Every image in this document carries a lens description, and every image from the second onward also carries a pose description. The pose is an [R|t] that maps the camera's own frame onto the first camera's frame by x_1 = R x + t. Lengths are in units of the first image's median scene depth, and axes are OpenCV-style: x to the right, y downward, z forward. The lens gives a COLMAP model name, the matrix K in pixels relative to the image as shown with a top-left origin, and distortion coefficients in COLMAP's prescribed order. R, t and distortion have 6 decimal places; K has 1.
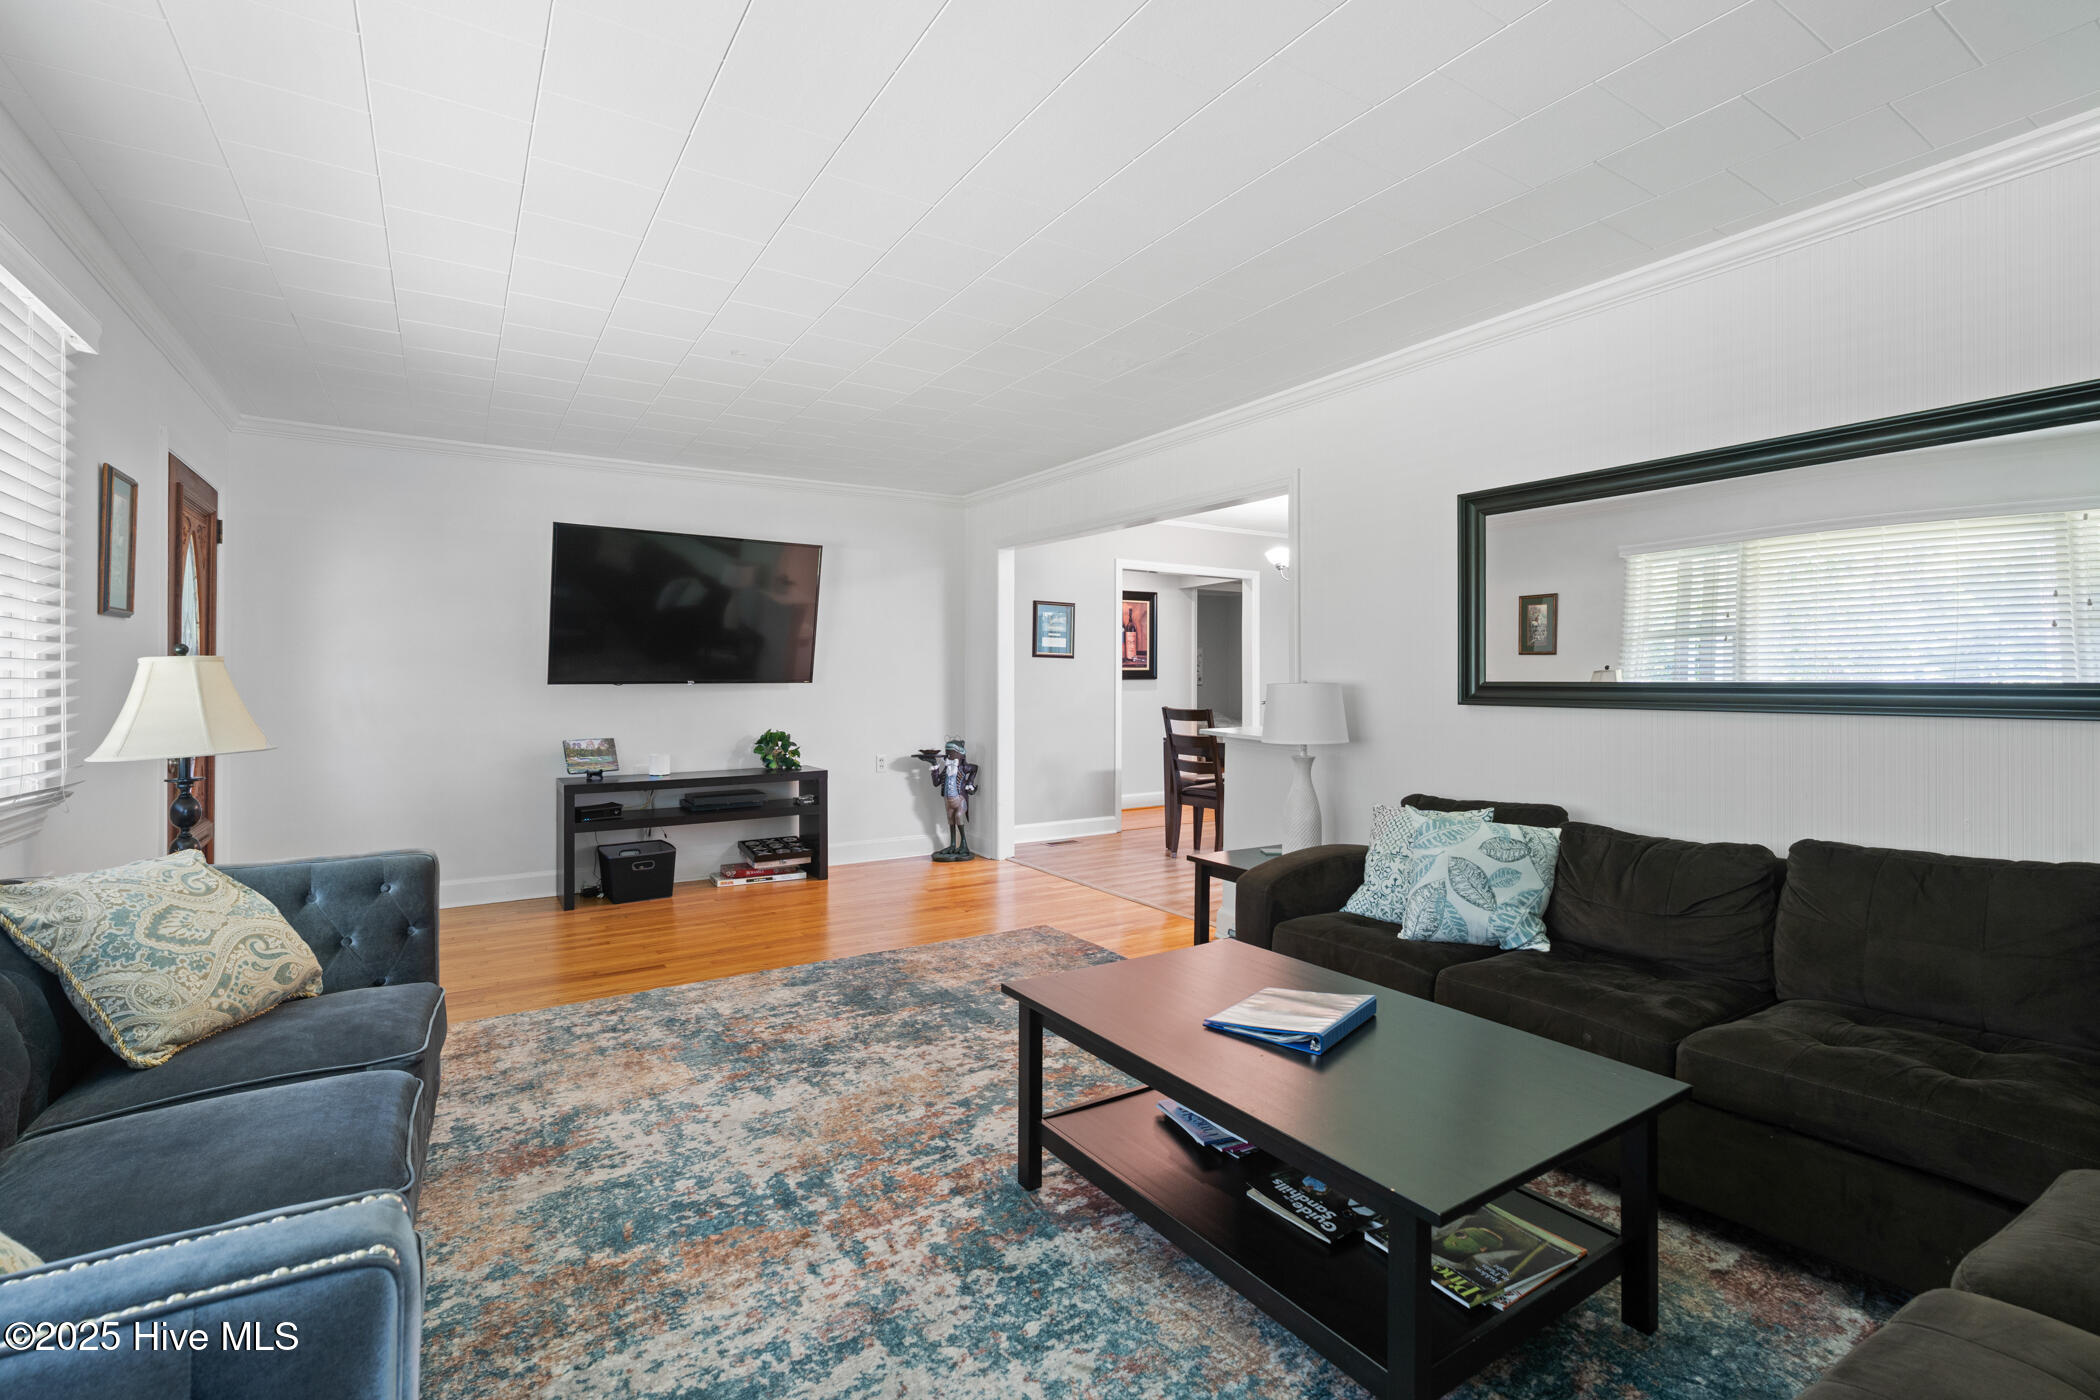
lens RADIAL K [[952.7, 0, 1061.3], [0, 952.7, 681.5], [0, 0, 1]] dist [0.012221, 0.000343]
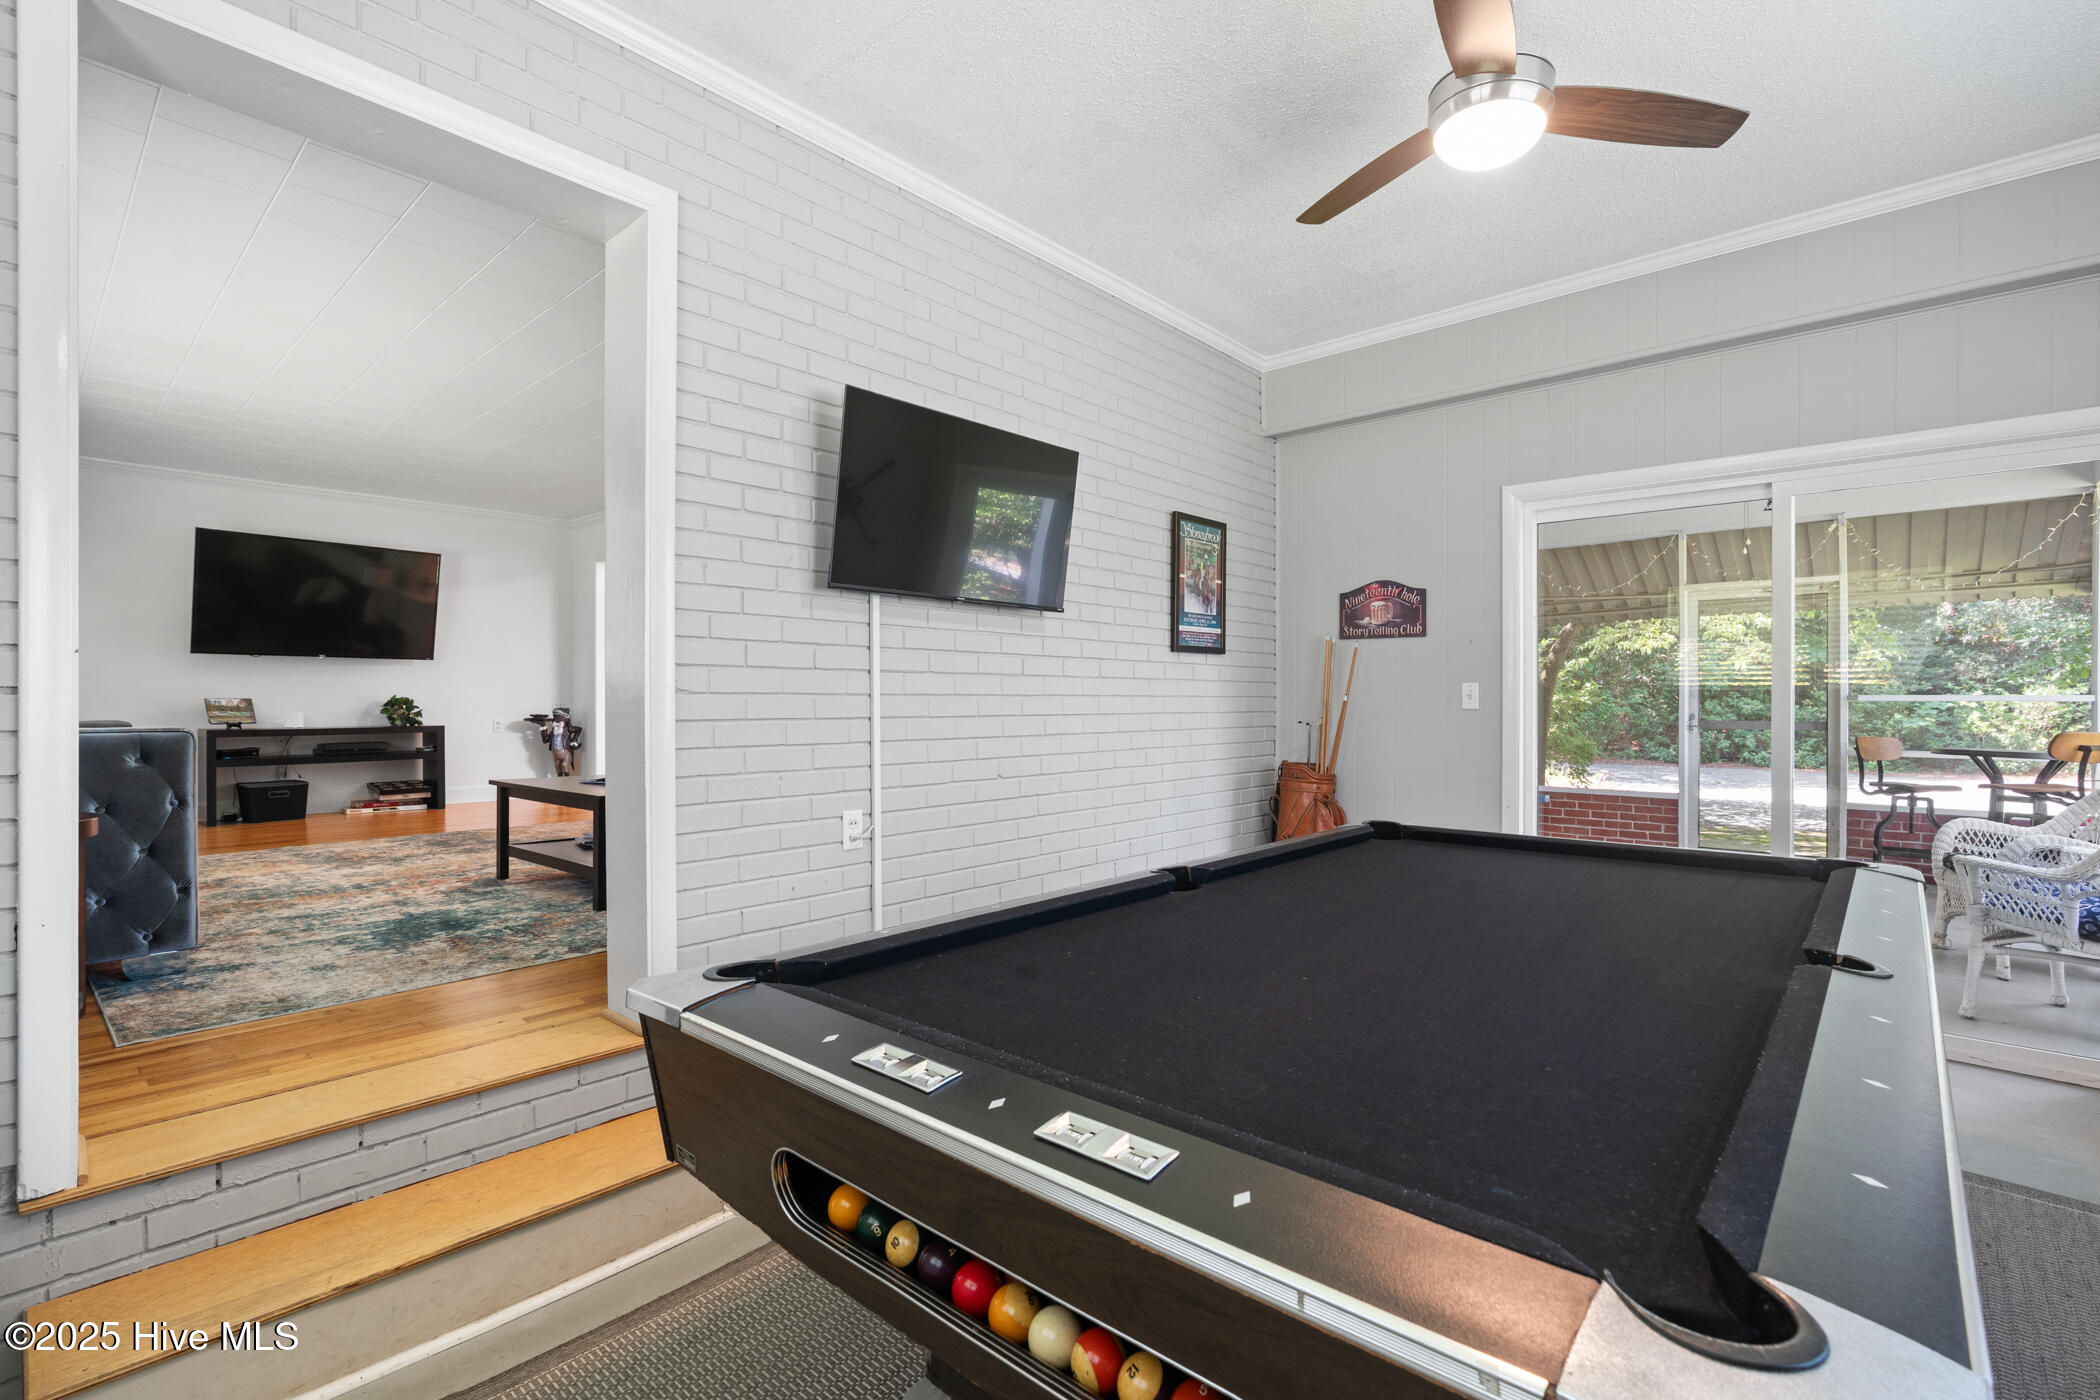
lens RADIAL K [[952.7, 0, 1050.6], [0, 952.7, 705.9], [0, 0, 1]] dist [0.012221, 0.000343]
pose [[0.967504, 0.000573, 0.252854, 0.228639], [-0.000794, 0.999999, 0.000775, 0.063405], [-0.252854, -0.000950, 0.967504, -0.488703]]
